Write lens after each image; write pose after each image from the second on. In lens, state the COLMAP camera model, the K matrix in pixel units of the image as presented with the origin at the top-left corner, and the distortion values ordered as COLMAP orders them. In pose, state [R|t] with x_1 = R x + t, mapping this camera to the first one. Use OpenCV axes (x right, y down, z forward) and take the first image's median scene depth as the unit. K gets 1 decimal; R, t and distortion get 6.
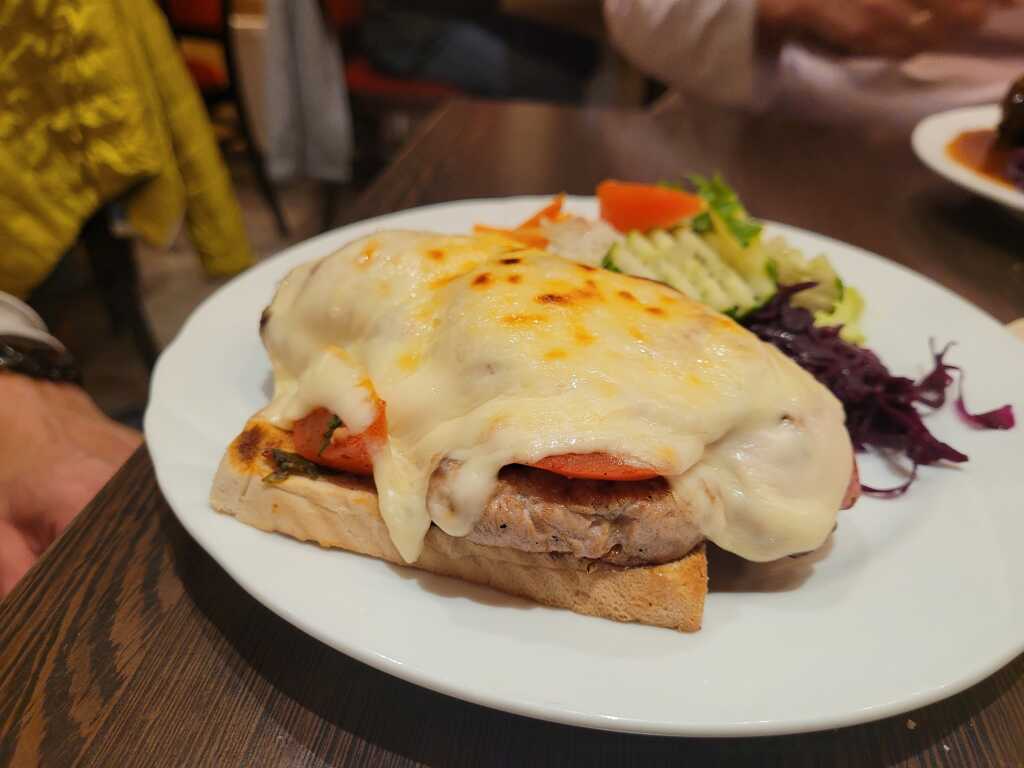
lens RADIAL K [[774.7, 0, 512.0], [0, 774.7, 384.0], [0, 0, 1]] dist [-0.001872, -0.006580]
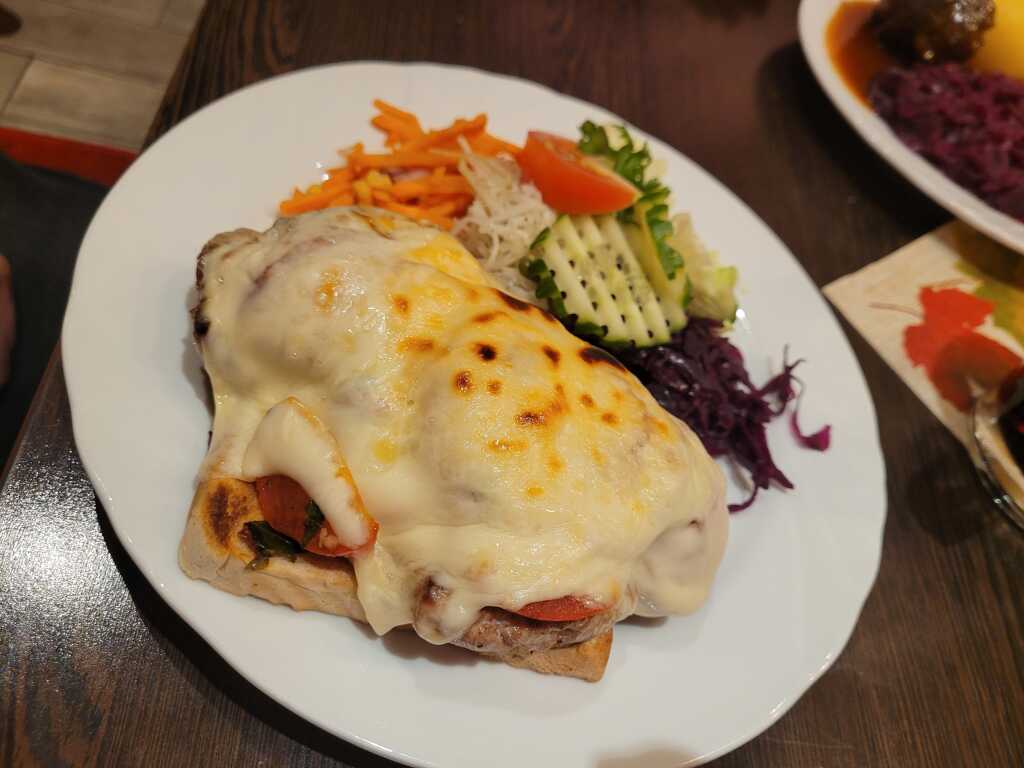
lens RADIAL K [[774.7, 0, 512.0], [0, 774.7, 384.0], [0, 0, 1]] dist [-0.001872, -0.006580]
pose [[0.954415, 0.067832, 0.290672, -0.296020], [-0.174067, 0.917581, 0.357414, -0.547019], [-0.242471, -0.391718, 0.887561, 0.061122]]
